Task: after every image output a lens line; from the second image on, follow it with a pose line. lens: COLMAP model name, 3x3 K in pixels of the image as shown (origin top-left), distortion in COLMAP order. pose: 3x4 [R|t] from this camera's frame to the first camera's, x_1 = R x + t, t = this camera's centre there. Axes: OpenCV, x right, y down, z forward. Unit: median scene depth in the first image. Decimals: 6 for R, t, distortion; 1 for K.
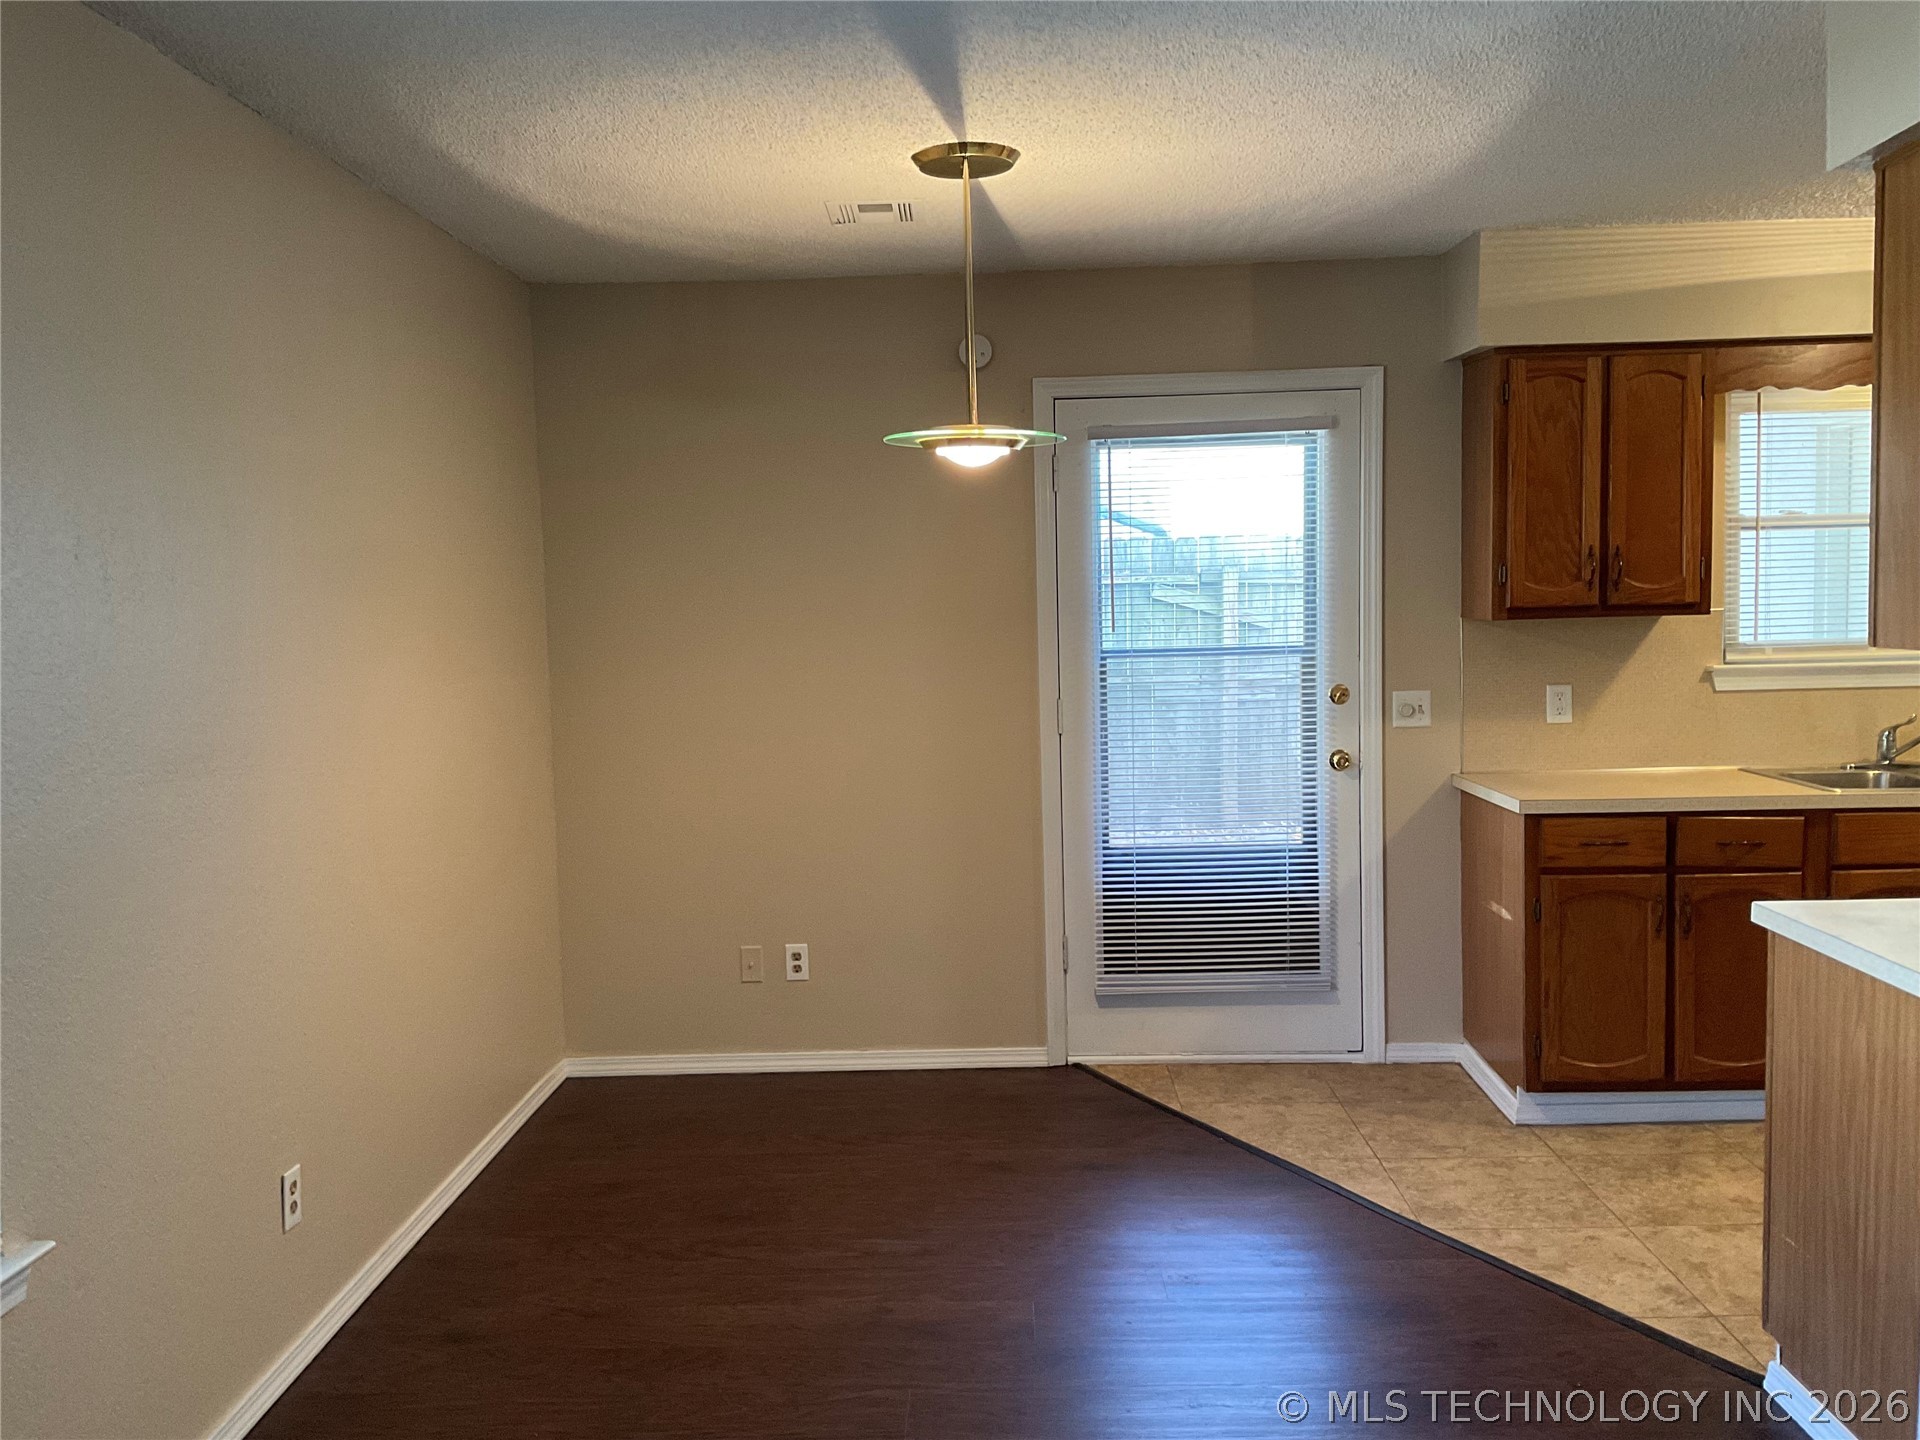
lens RADIAL K [[1597.2, 0, 960.0], [0, 1597.2, 720.0], [0, 0, 1]] dist [0.083919, -0.181592]
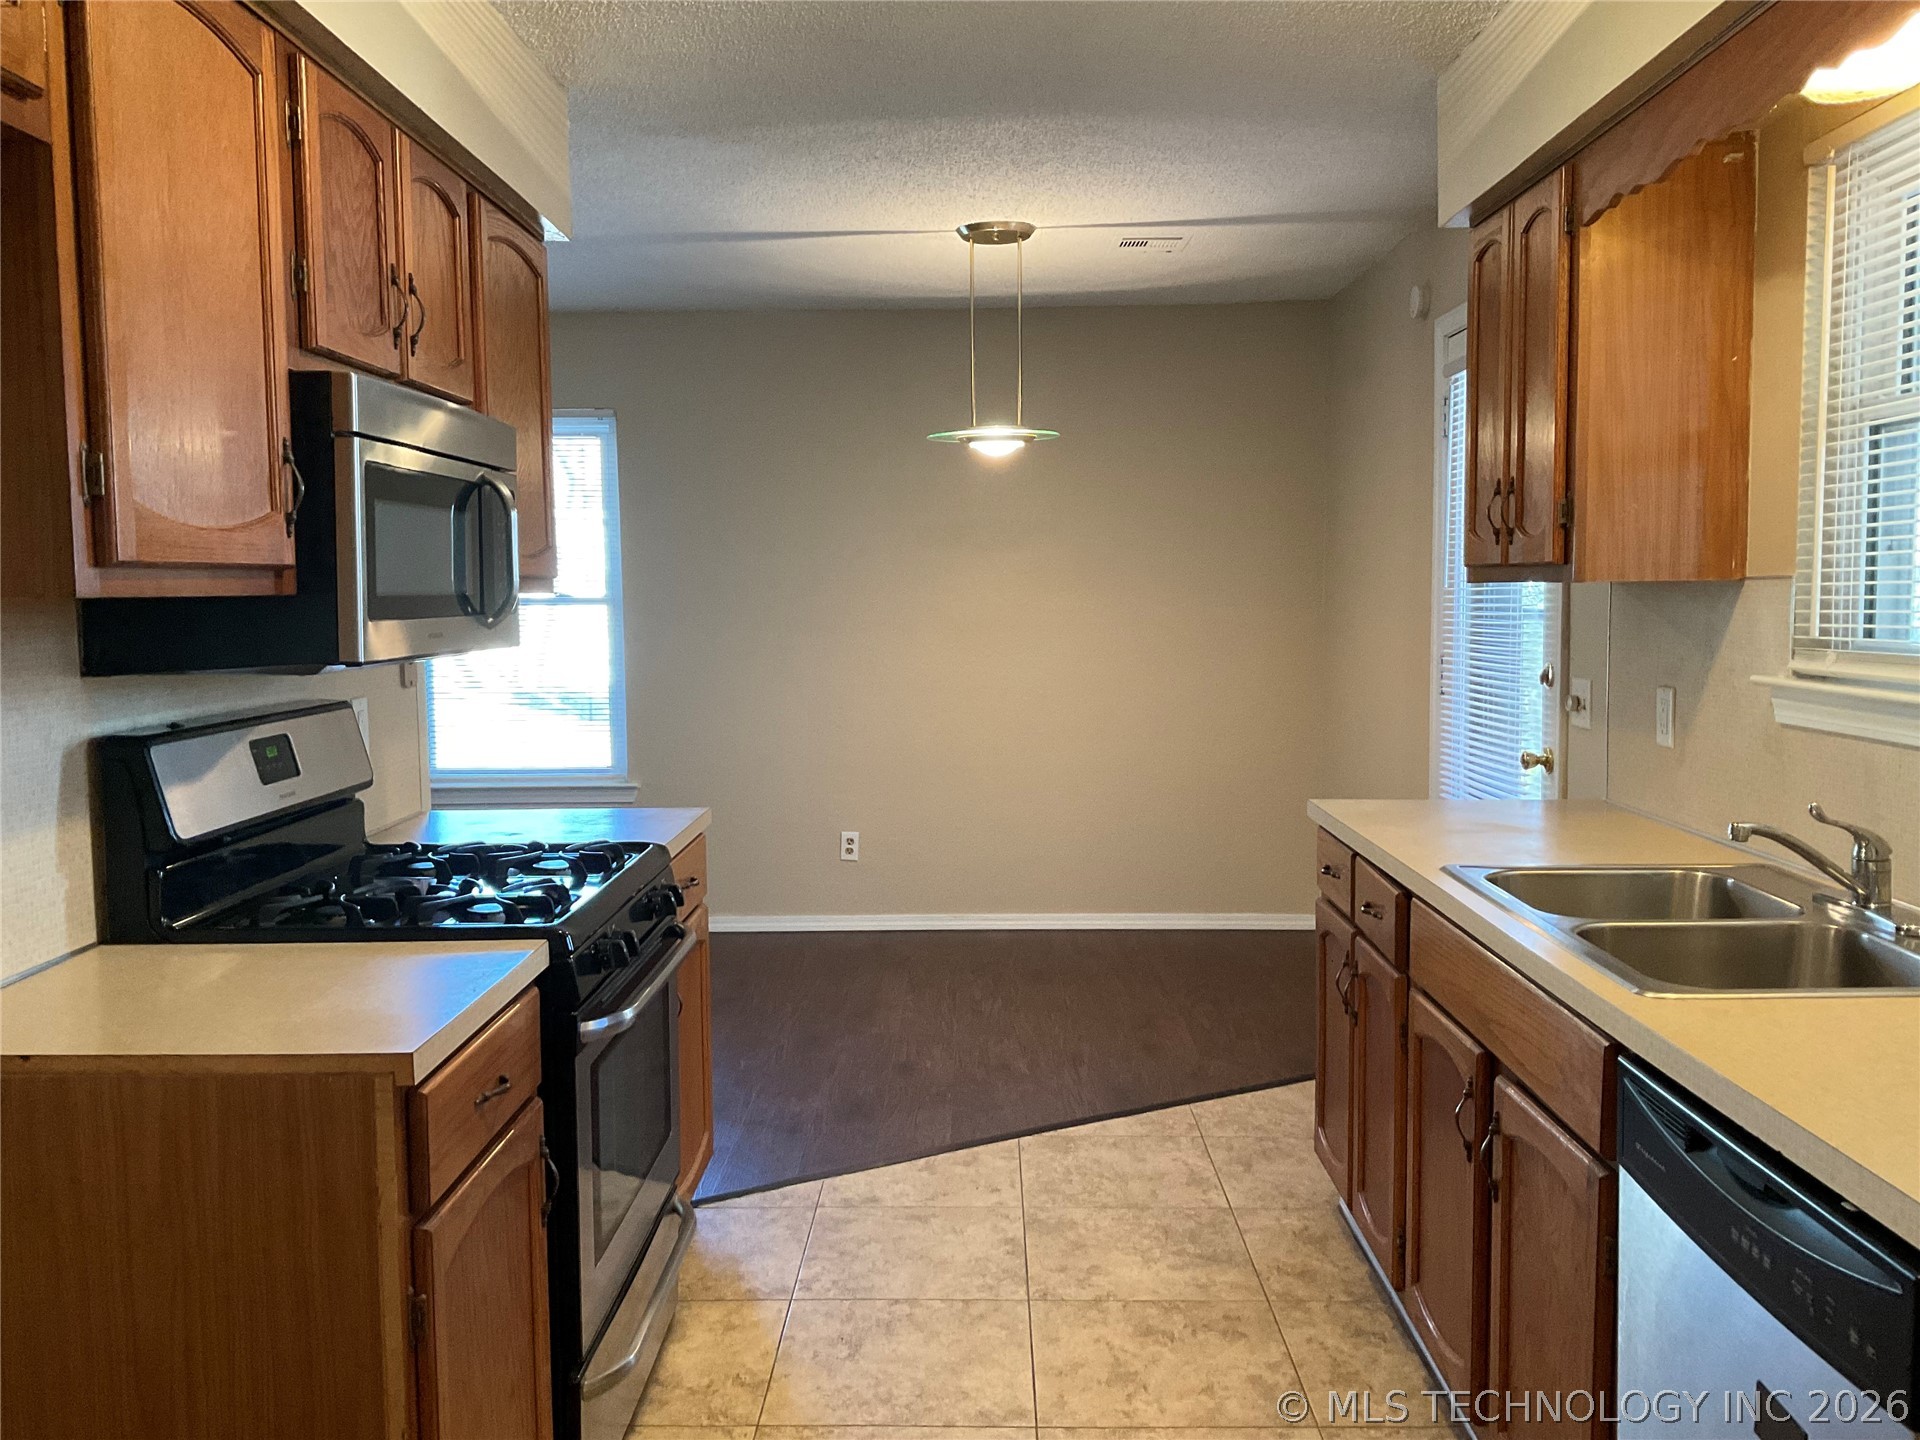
lens RADIAL K [[1607.1, 0, 960.0], [0, 1607.1, 720.0], [0, 0, 1]] dist [0.079754, 0.001763]
pose [[-0.002136, 0.104968, -0.994473, 1.235548], [-0.074871, 0.991668, 0.104833, -0.068654], [0.997191, 0.074681, 0.005741, 0.856165]]
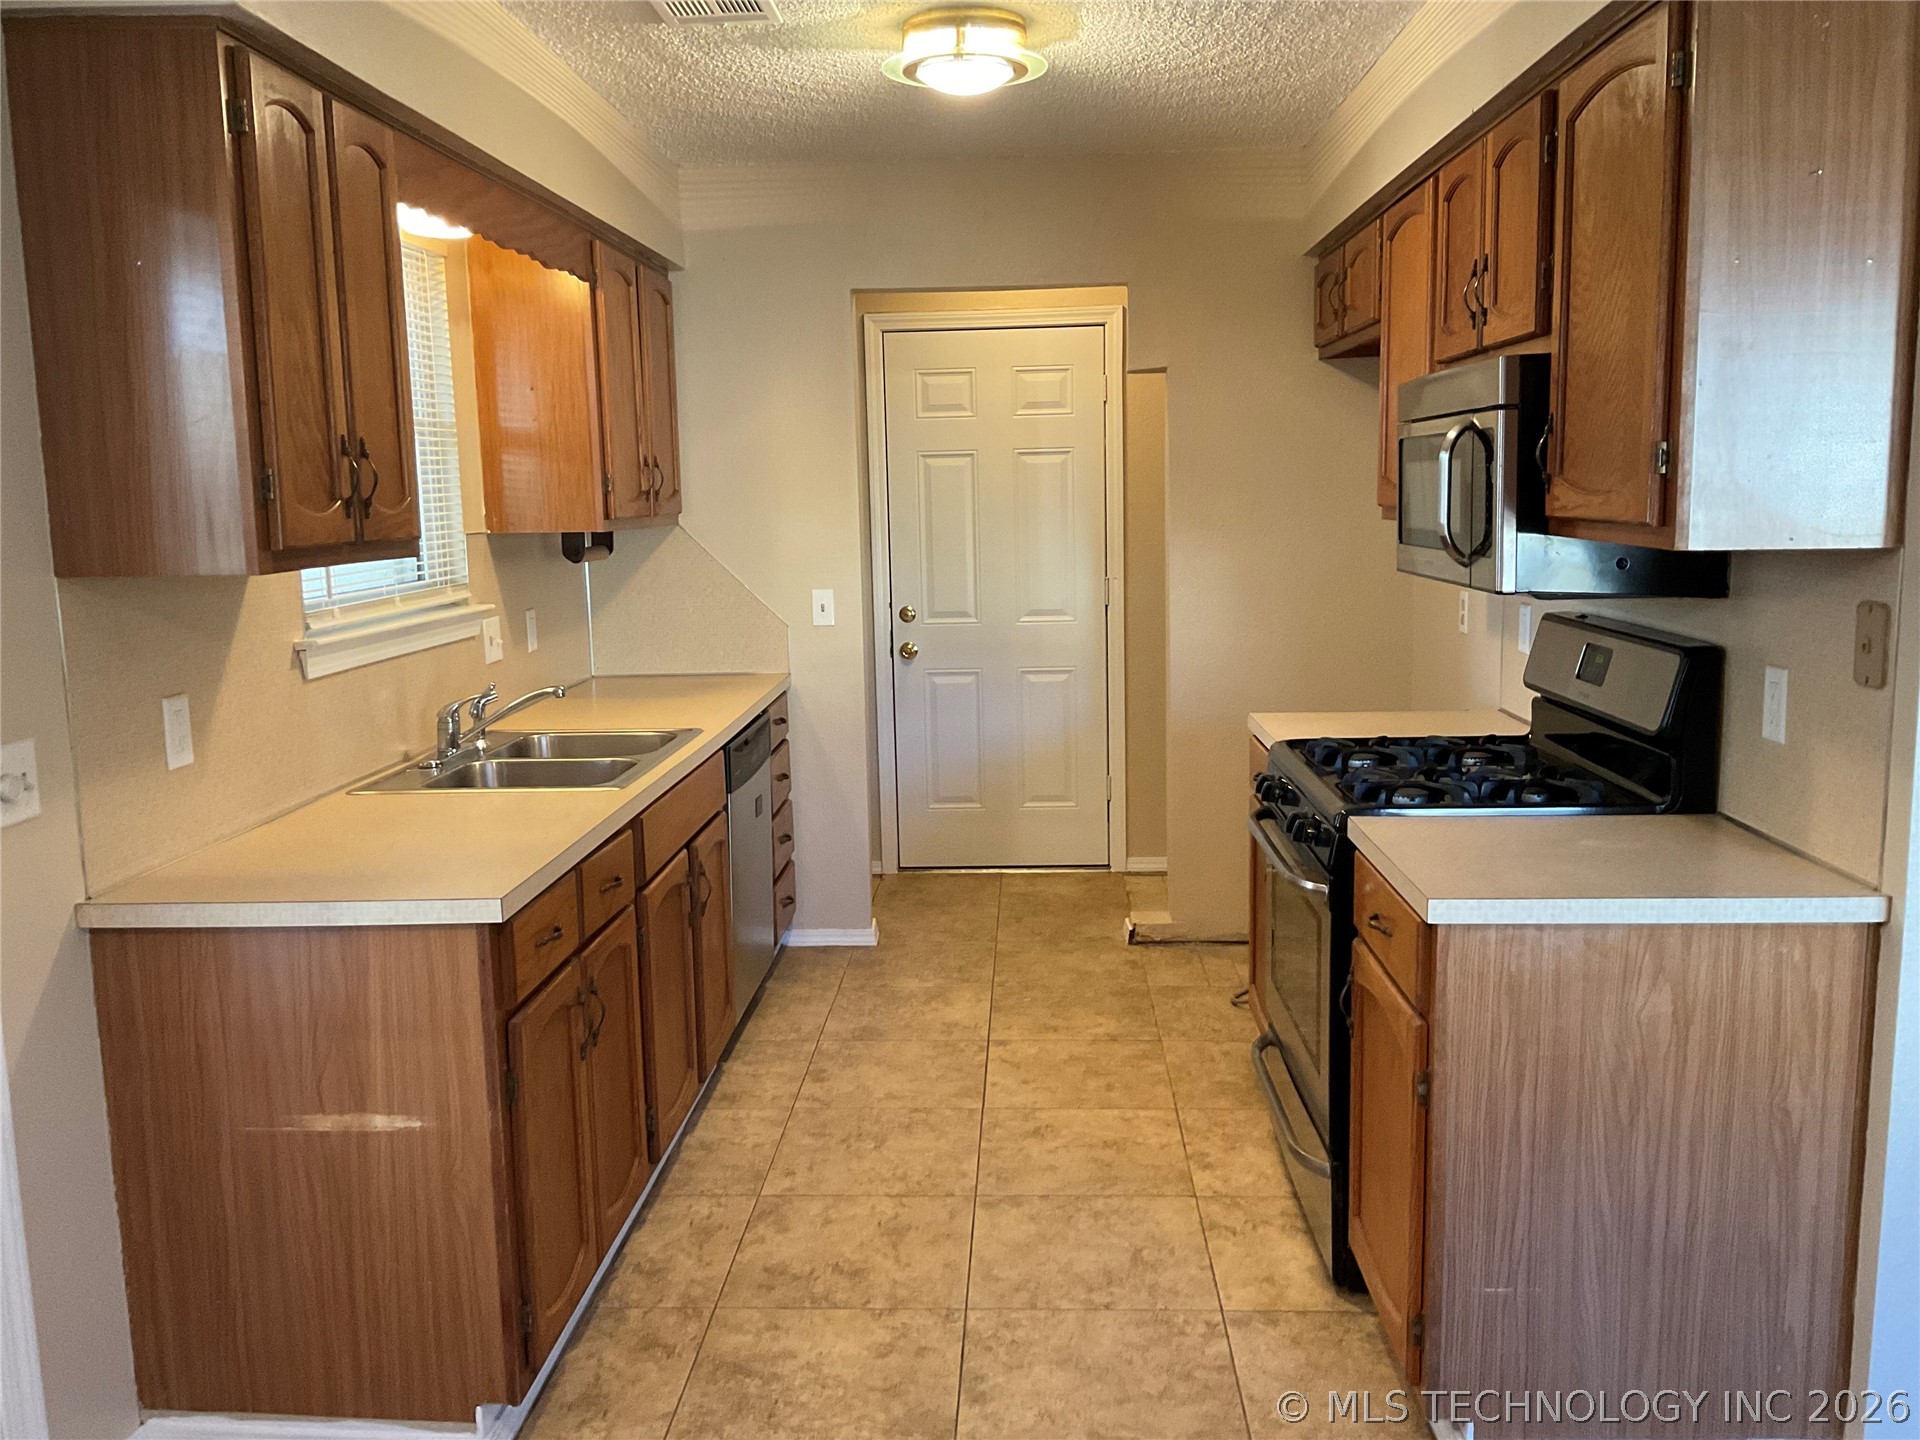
lens RADIAL K [[1607.1, 0, 960.0], [0, 1607.1, 720.0], [0, 0, 1]] dist [0.079754, 0.001763]
pose [[0.034206, -0.122364, 0.991896, -0.196733], [0.103583, 0.987566, 0.118258, -0.062227], [-0.994032, 0.098698, 0.046455, 0.856967]]
